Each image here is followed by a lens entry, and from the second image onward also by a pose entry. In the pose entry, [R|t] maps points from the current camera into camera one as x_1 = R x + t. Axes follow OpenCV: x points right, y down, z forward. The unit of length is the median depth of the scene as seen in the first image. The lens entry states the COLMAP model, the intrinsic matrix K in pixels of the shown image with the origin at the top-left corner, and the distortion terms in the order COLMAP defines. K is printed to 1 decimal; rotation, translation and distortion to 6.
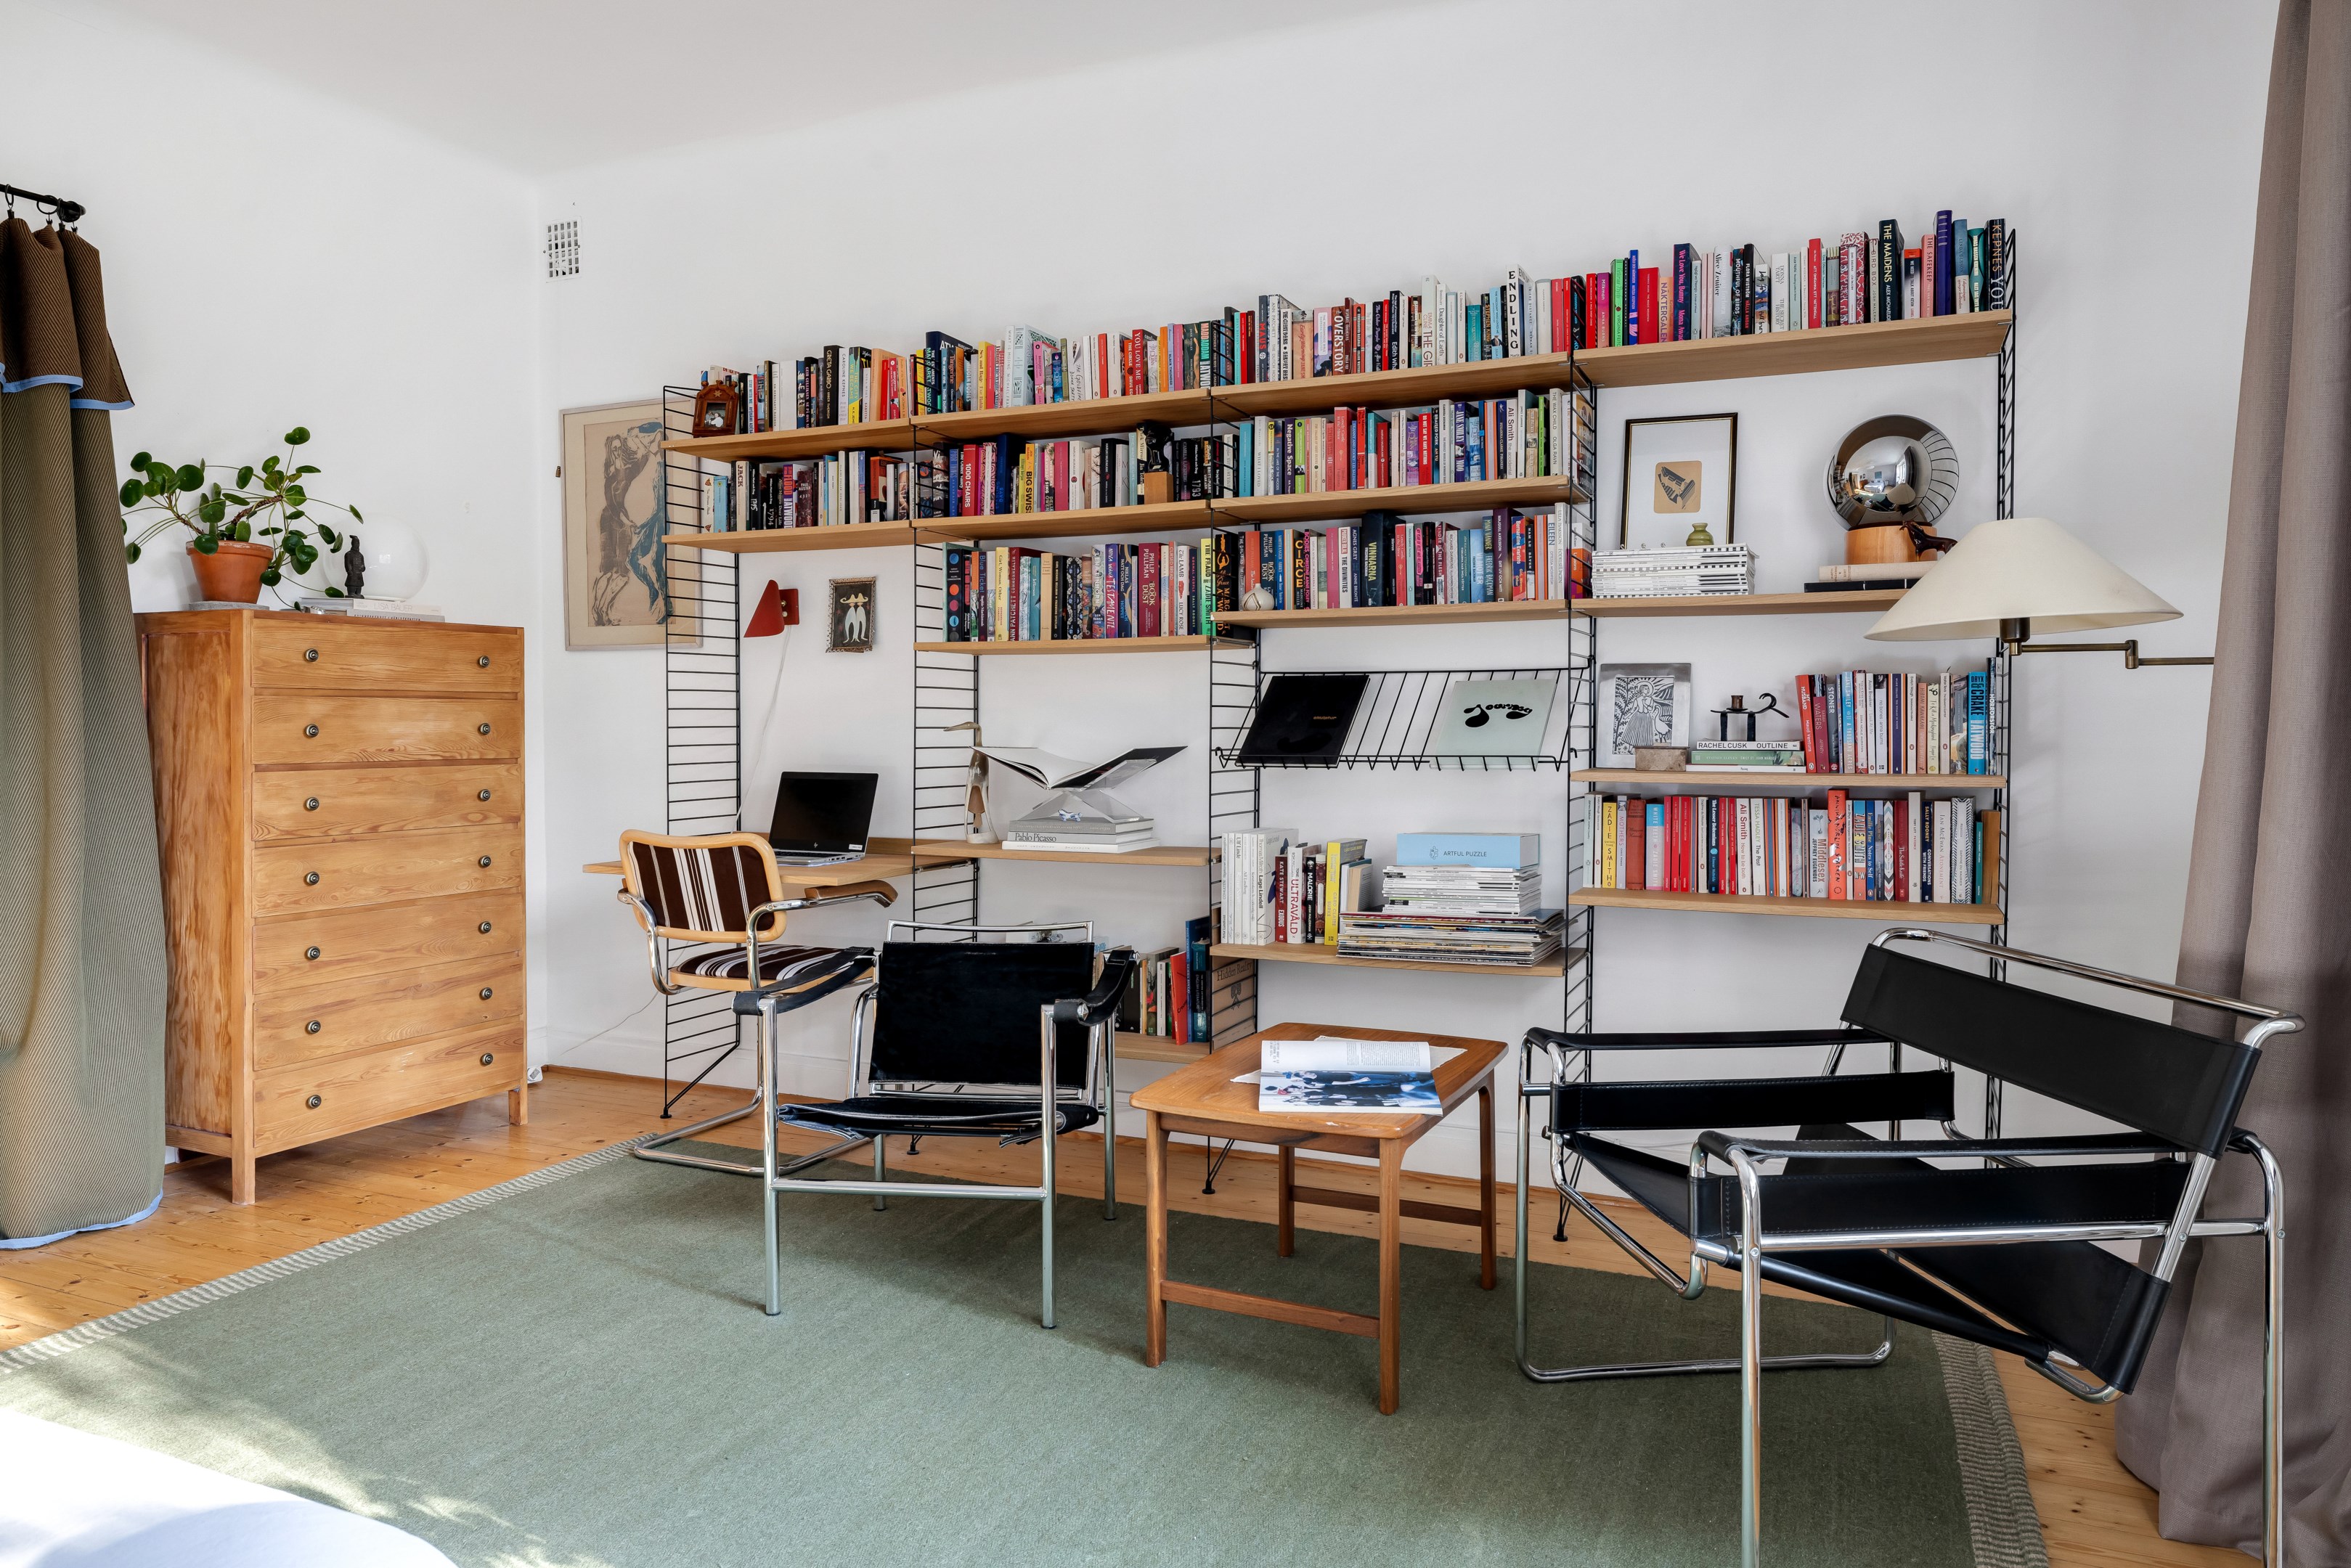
lens RADIAL K [[1522.8, 0, 1172.9], [0, 1522.8, 731.9], [0, 0, 1]] dist [-0.004984, -0.000202]
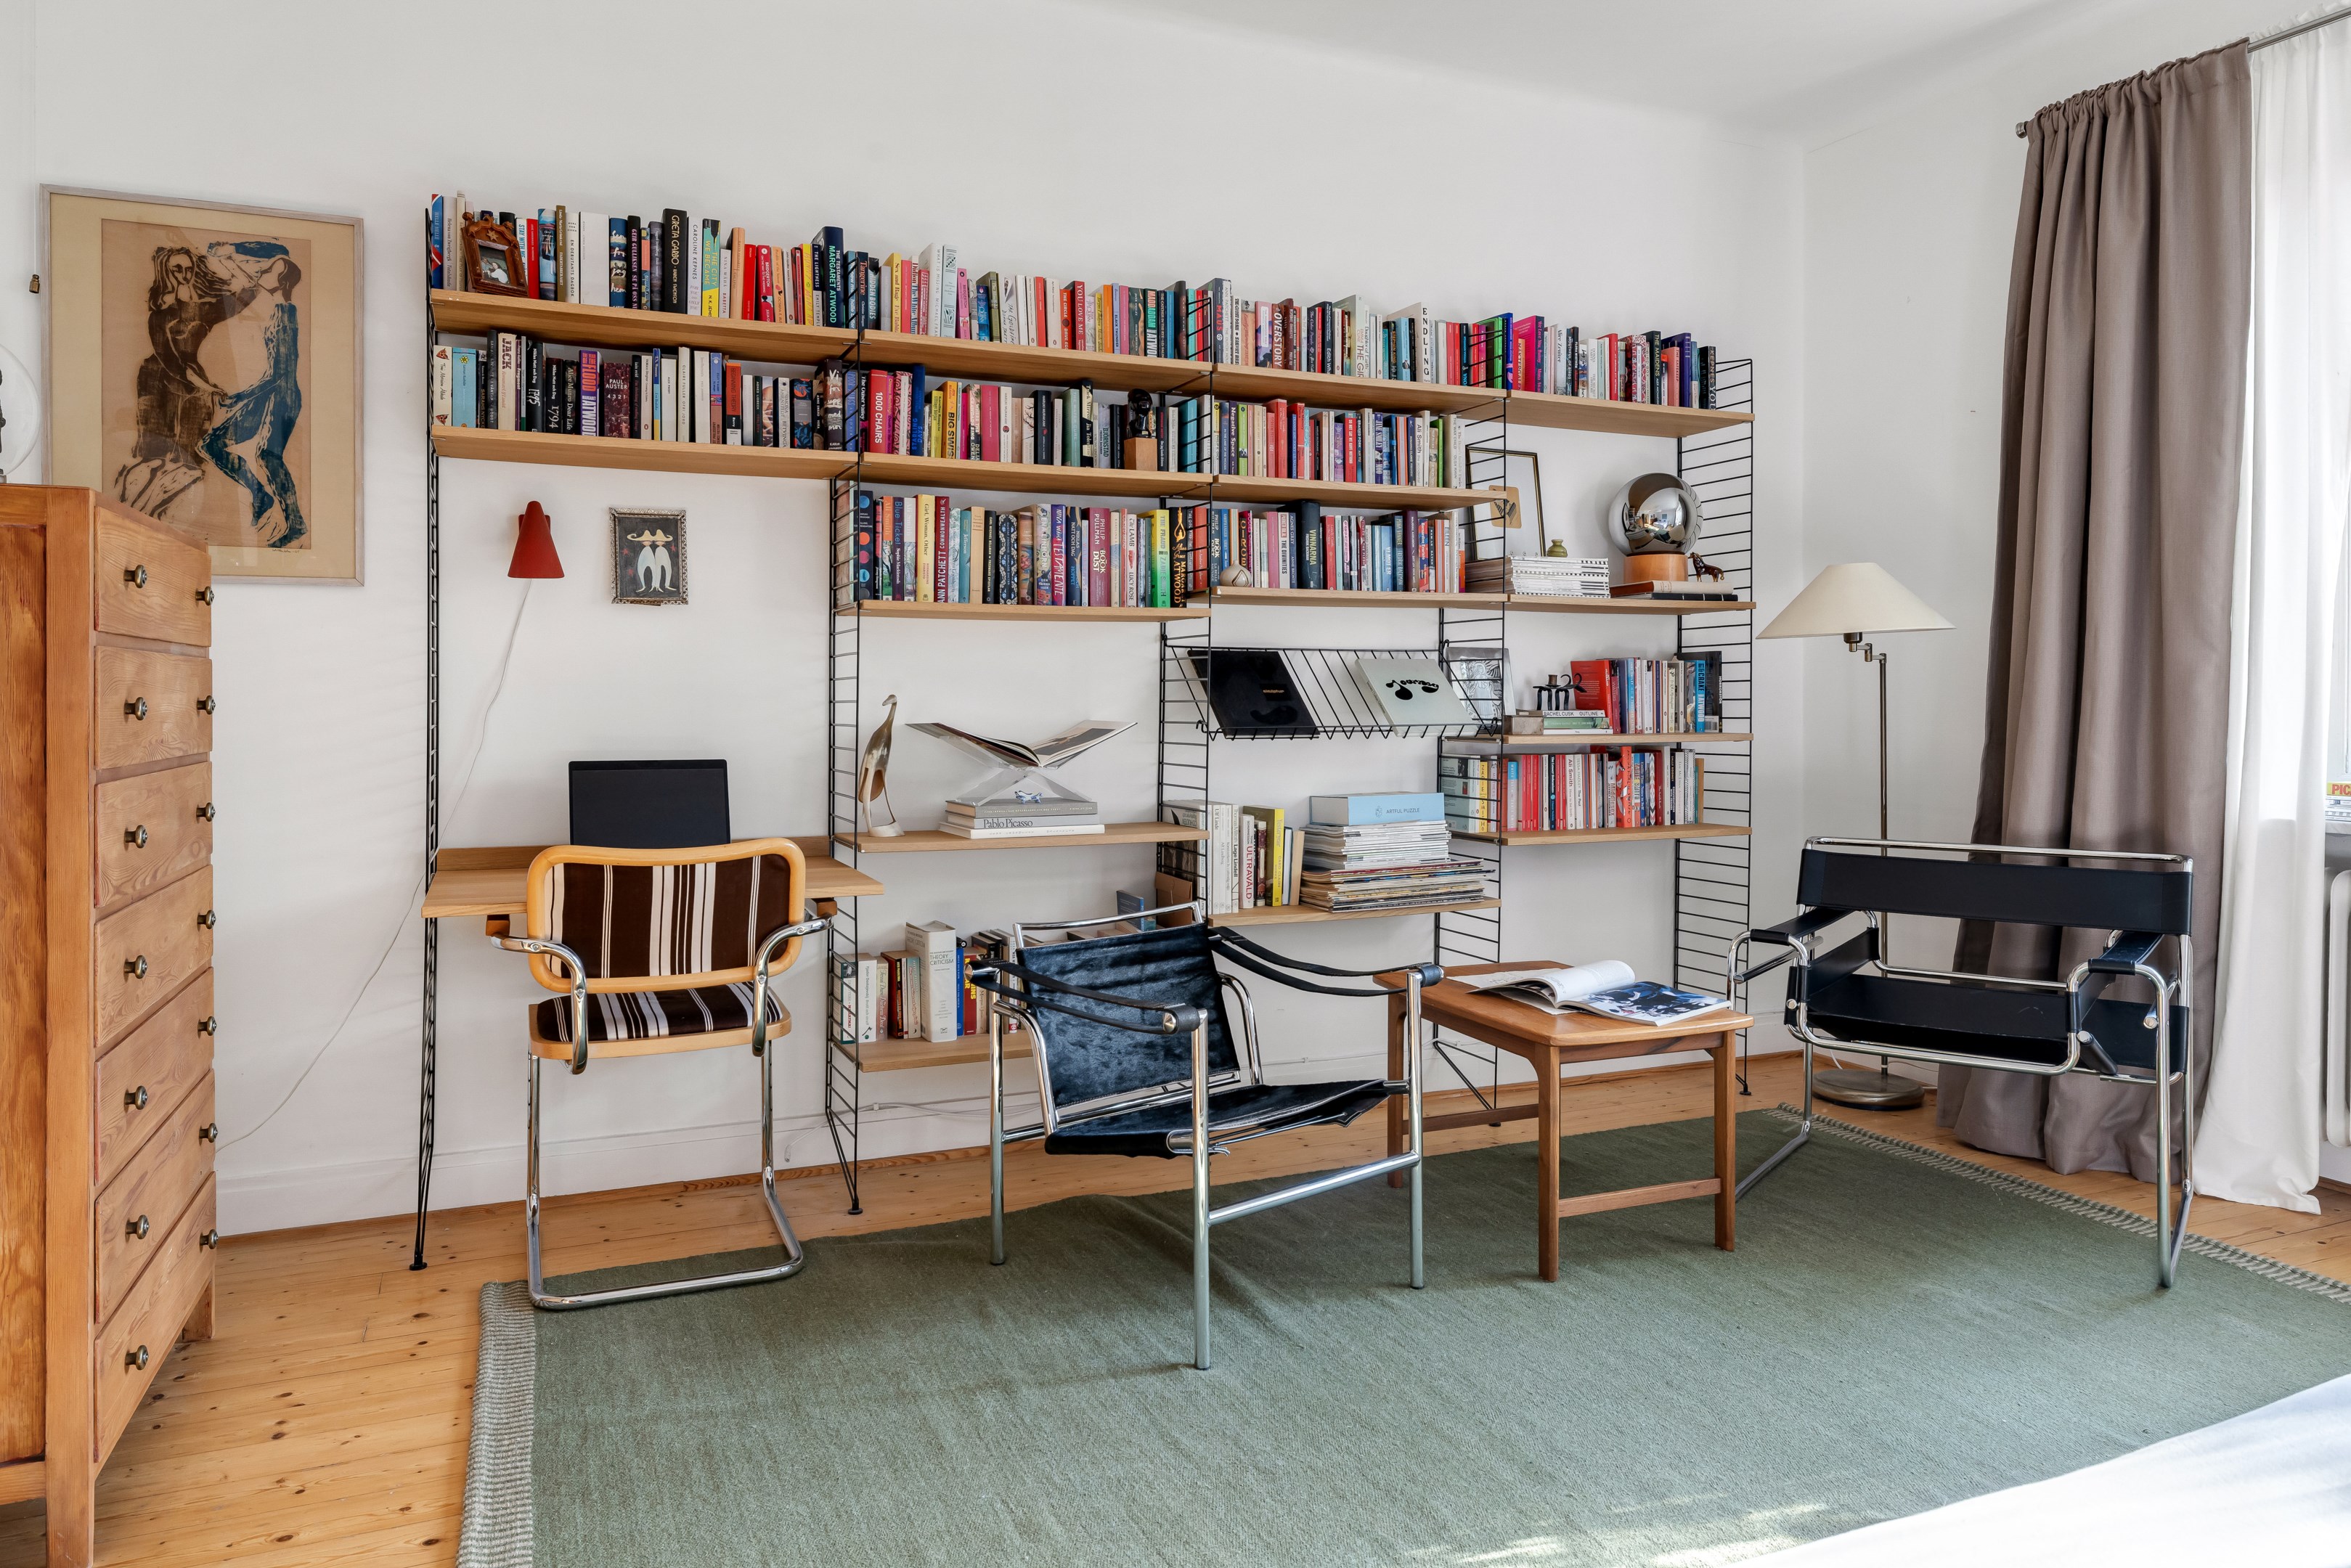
lens RADIAL K [[1549.1, 0, 1178.4], [0, 1549.1, 710.4], [0, 0, 1]] dist [-0.002594, 0.000020]
pose [[0.674022, -0.006801, 0.738680, -0.697596], [0.003413, 0.999976, 0.006092, -0.002709], [-0.738704, -0.001585, 0.674028, 0.304706]]
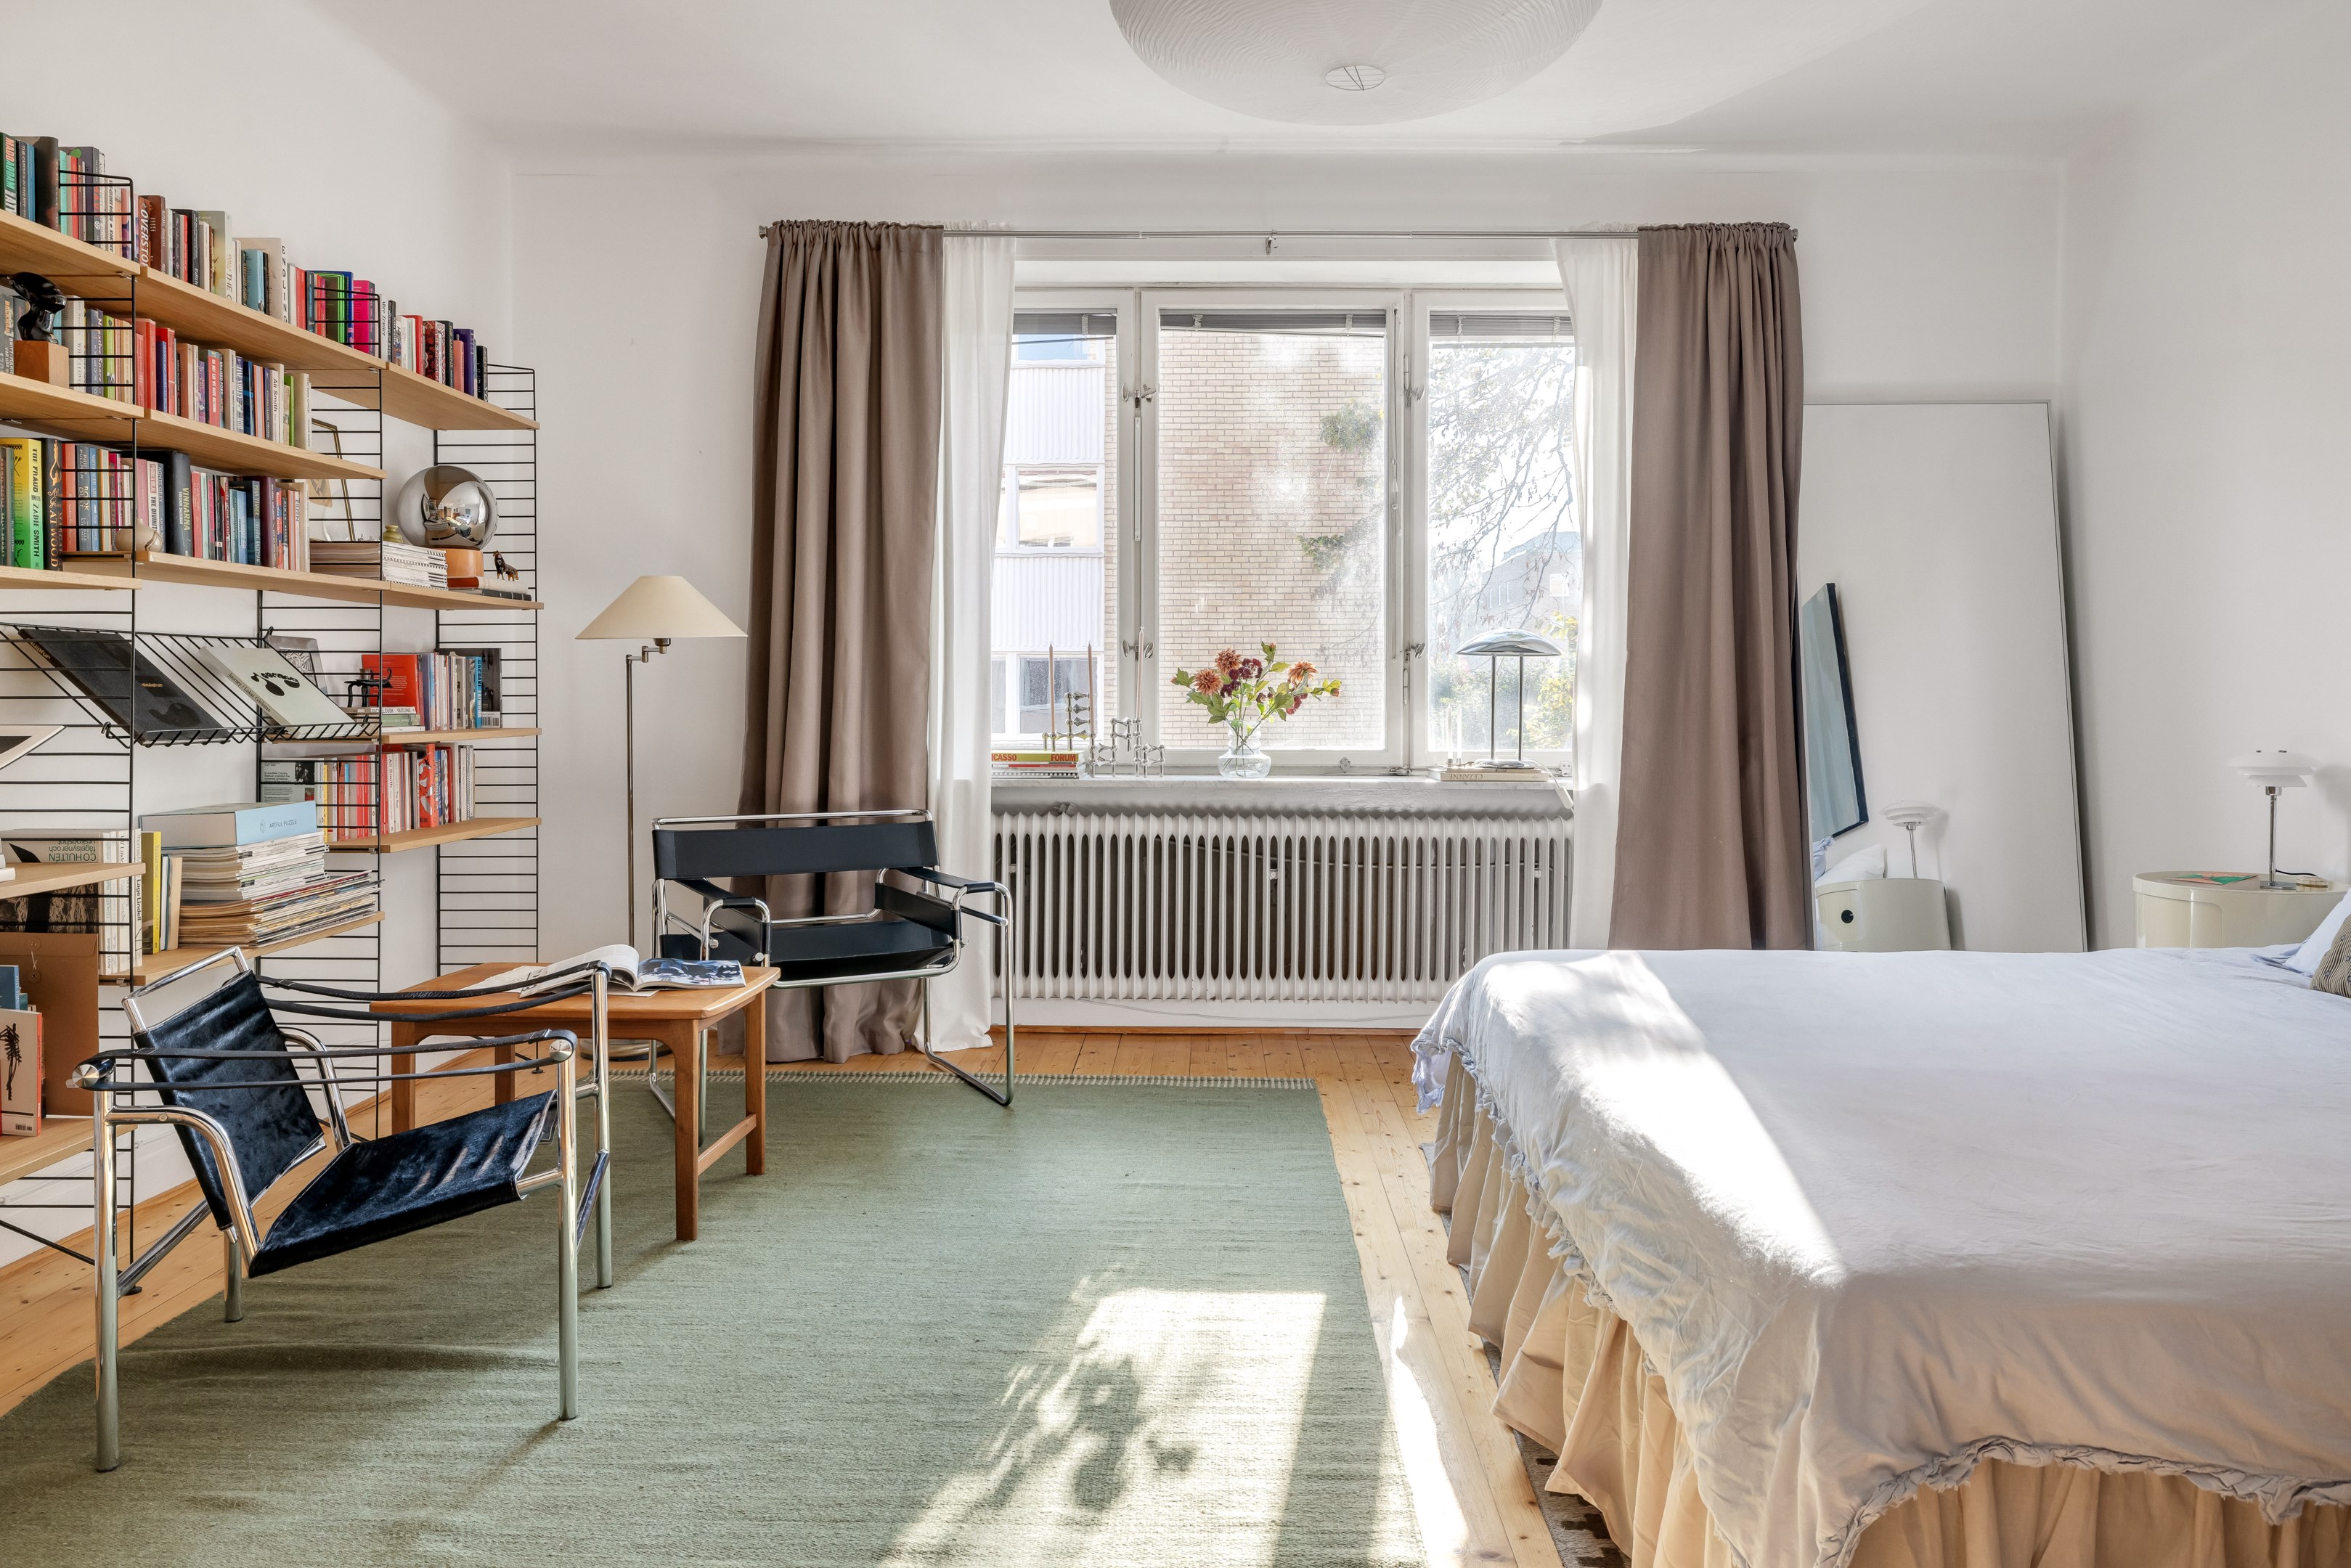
lens RADIAL K [[1549.1, 0, 1178.4], [0, 1549.1, 710.4], [0, 0, 1]] dist [-0.002594, 0.000020]
pose [[-0.384202, -0.010584, 0.923188, -0.859970], [0.002379, 0.999920, 0.012453, -0.004456], [-0.923246, 0.006981, -0.384146, 0.758120]]
